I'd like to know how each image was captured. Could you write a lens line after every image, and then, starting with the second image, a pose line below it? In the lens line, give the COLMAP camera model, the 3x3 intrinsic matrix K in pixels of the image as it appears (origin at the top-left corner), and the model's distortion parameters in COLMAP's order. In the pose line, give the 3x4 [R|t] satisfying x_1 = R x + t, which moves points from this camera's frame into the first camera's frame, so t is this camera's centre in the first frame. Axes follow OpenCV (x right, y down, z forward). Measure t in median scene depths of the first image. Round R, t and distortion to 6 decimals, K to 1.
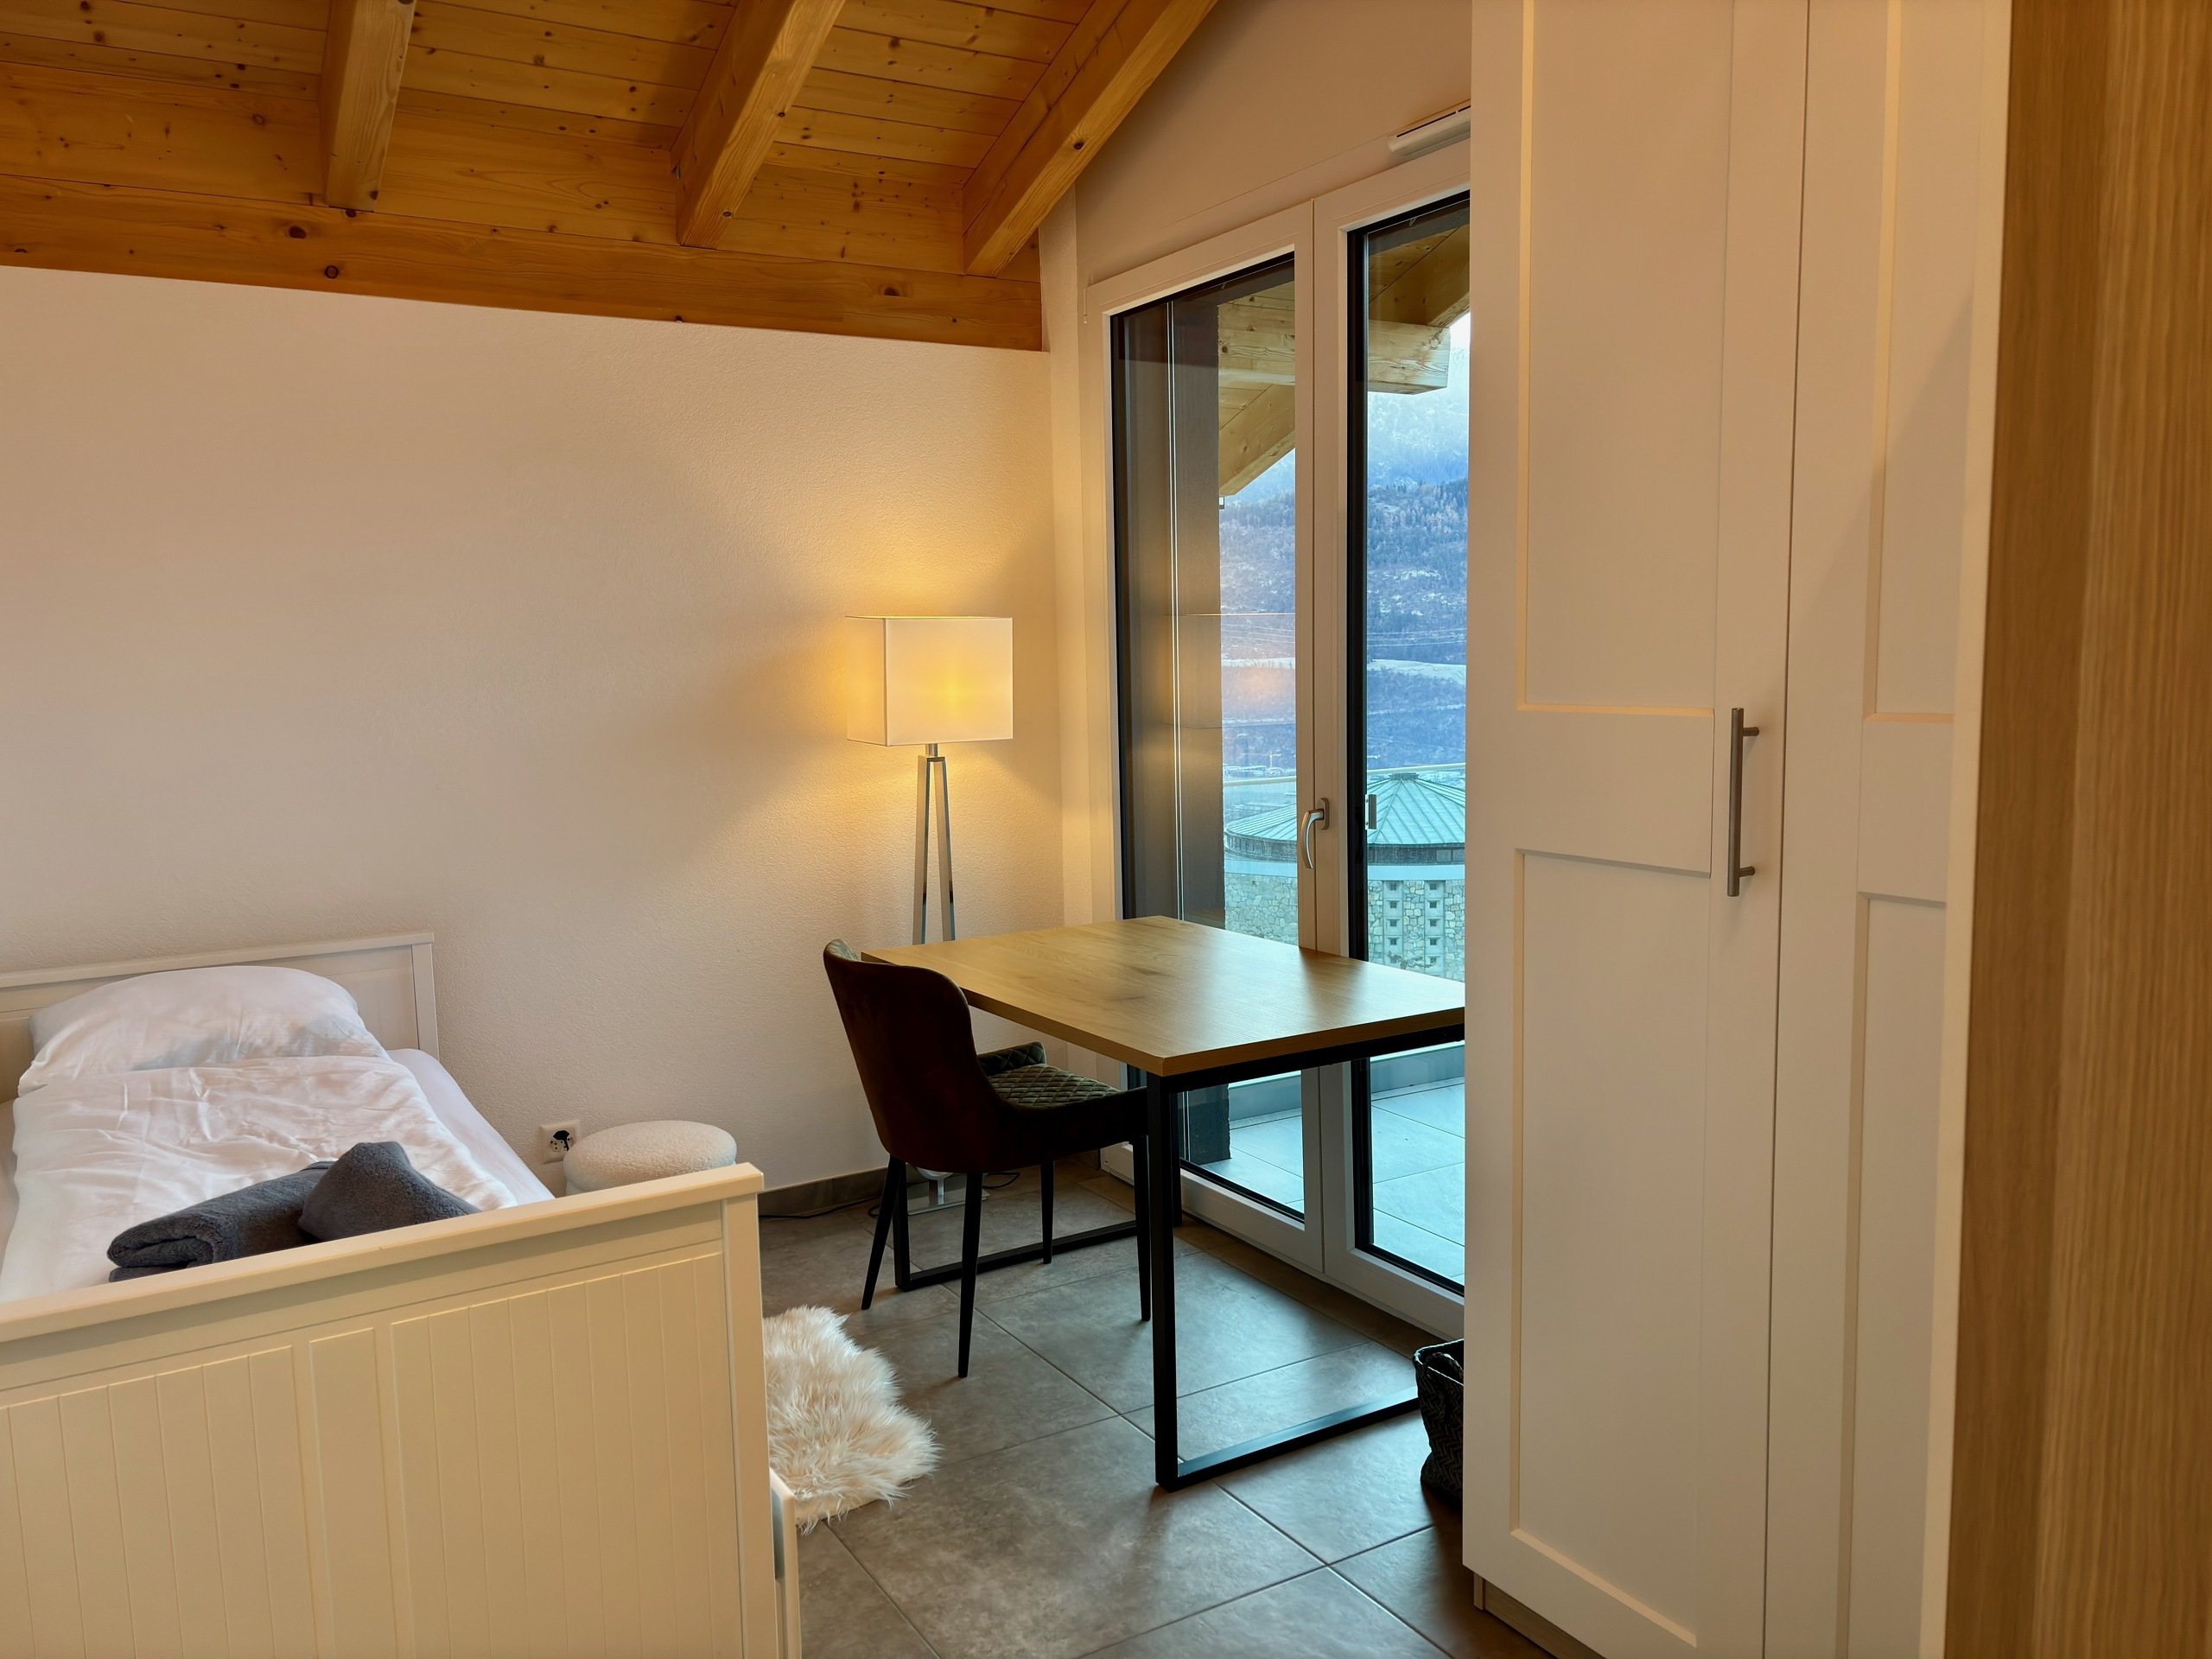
lens RADIAL K [[1659.0, 0, 1082.1], [0, 1659.0, 836.2], [0, 0, 1]] dist [0.010259, -0.009982]
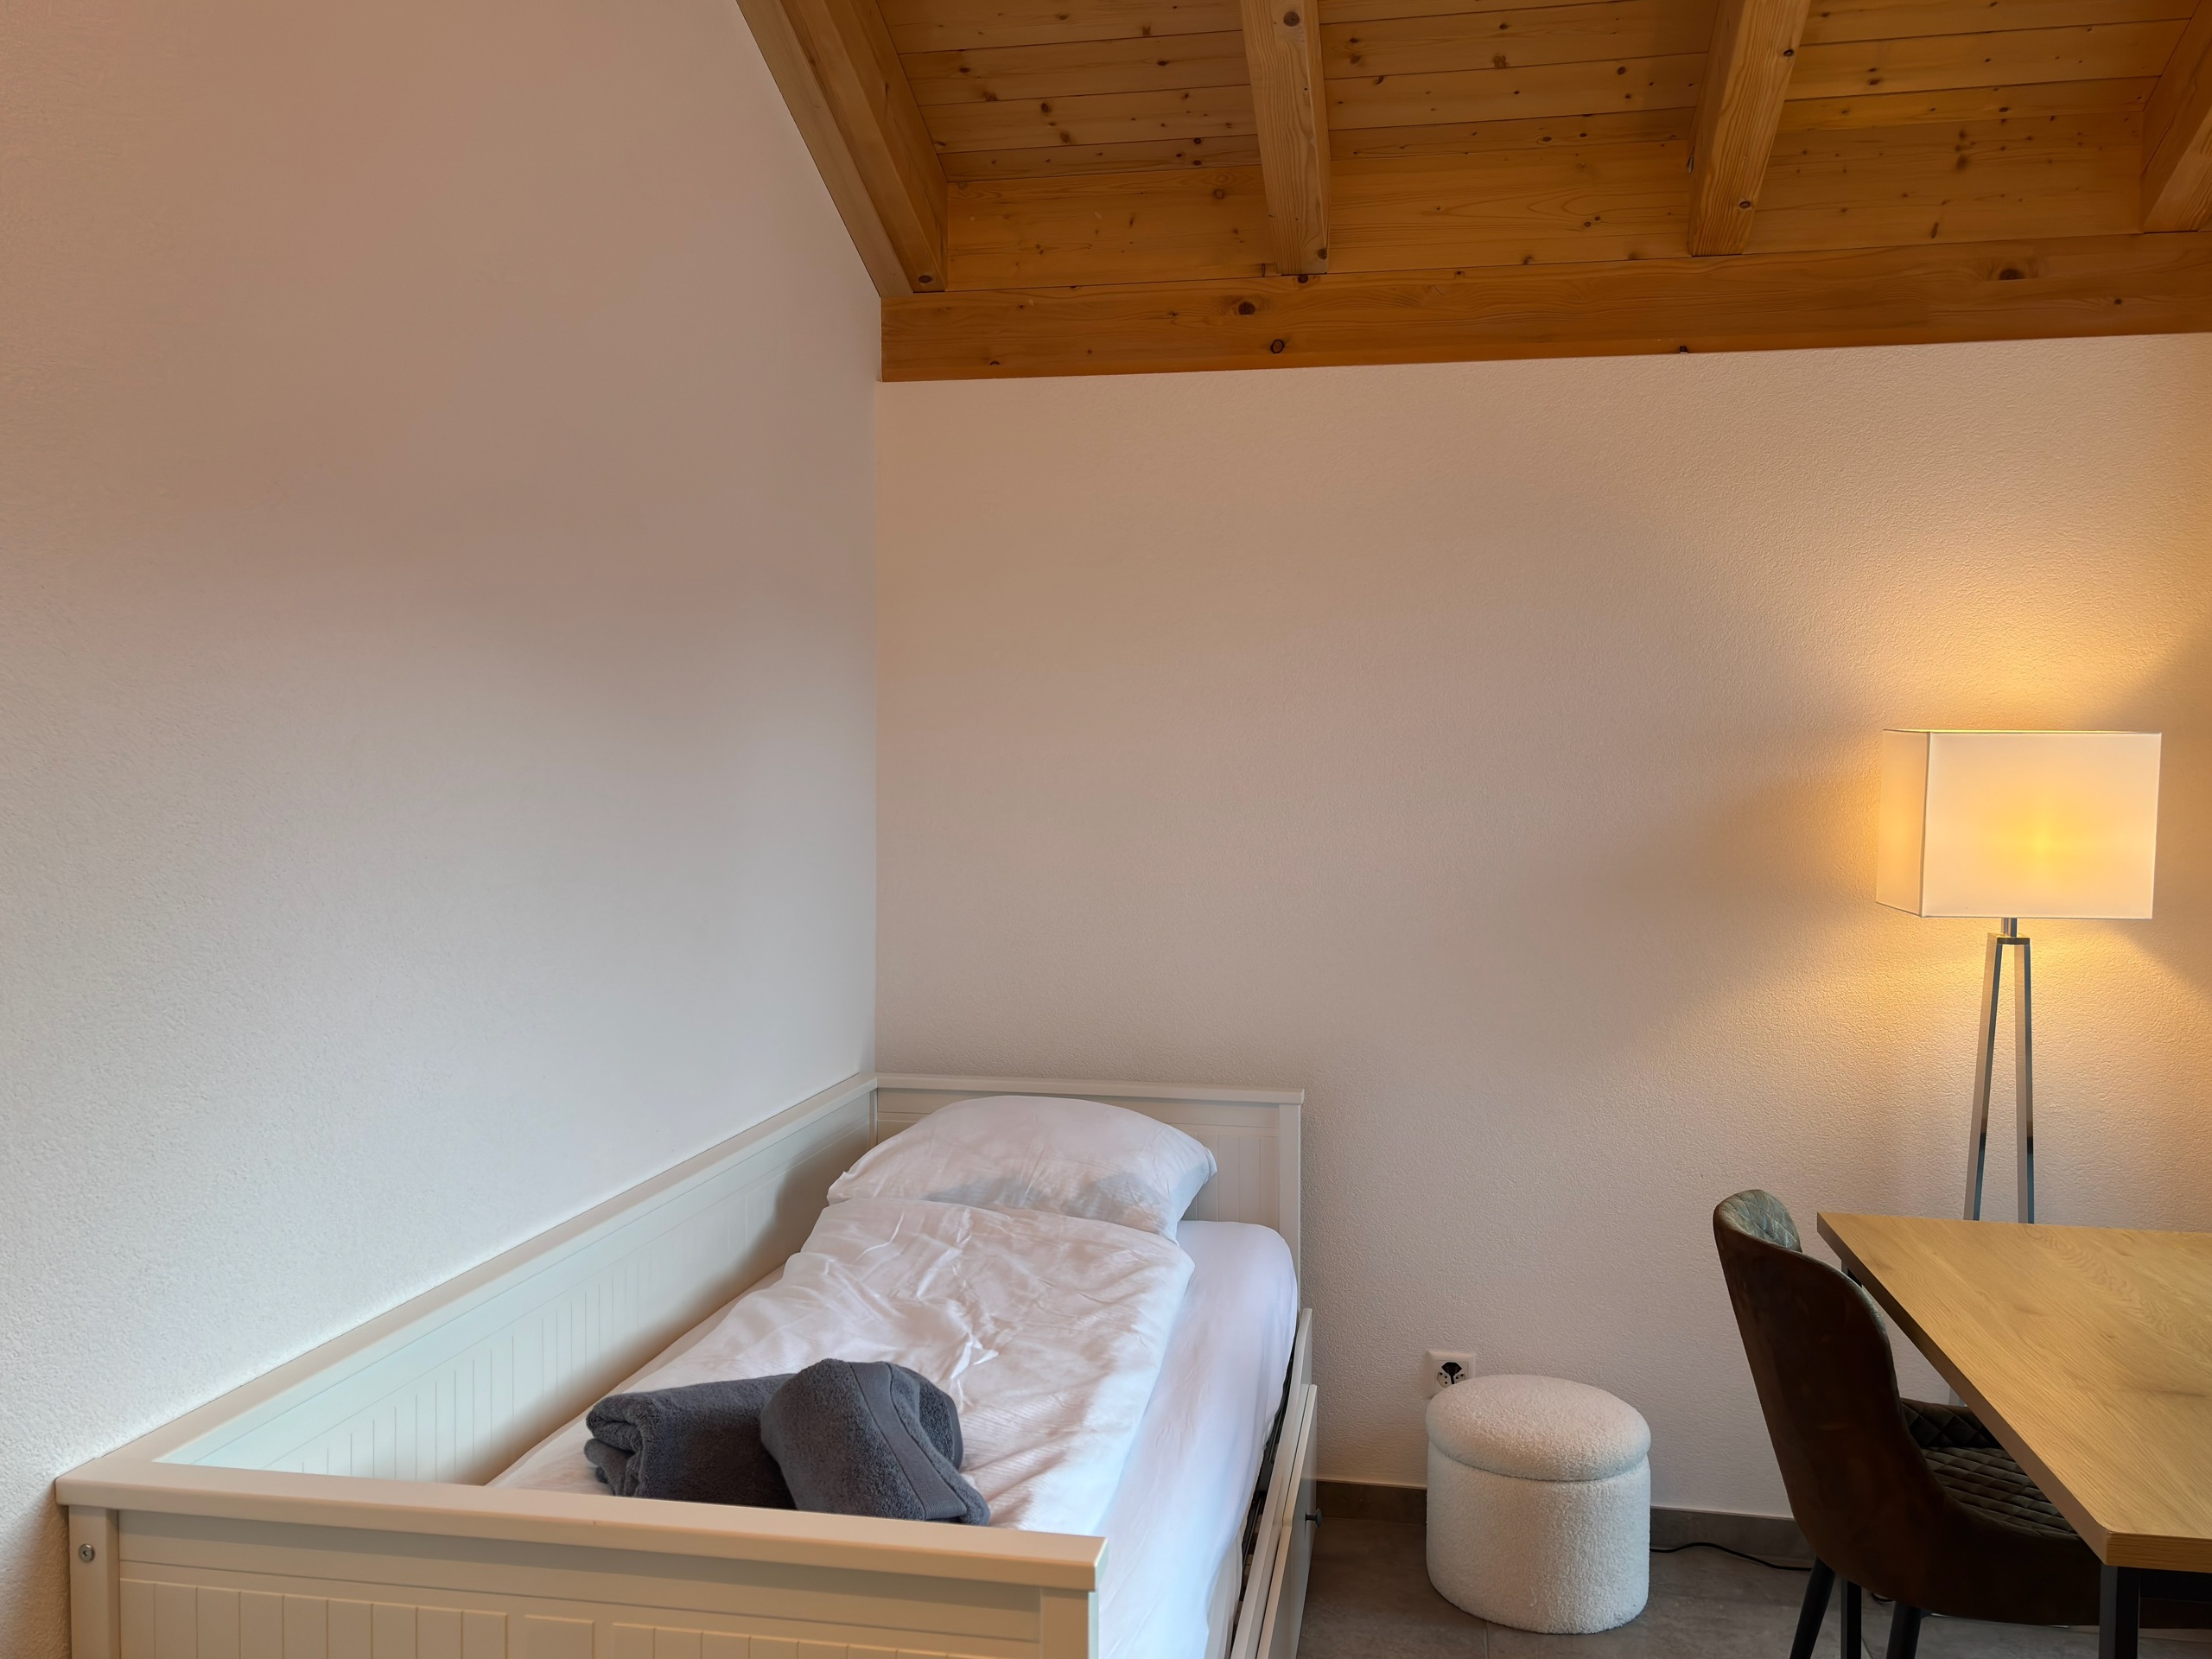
lens RADIAL K [[1805.8, 0, 1103.2], [0, 1805.8, 812.5], [0, 0, 1]] dist [0.066641, -0.058572]
pose [[0.753188, 0.040262, -0.656572, 0.137291], [-0.097357, 0.993956, -0.050732, -0.027867], [0.650561, 0.102133, 0.752555, 0.222799]]
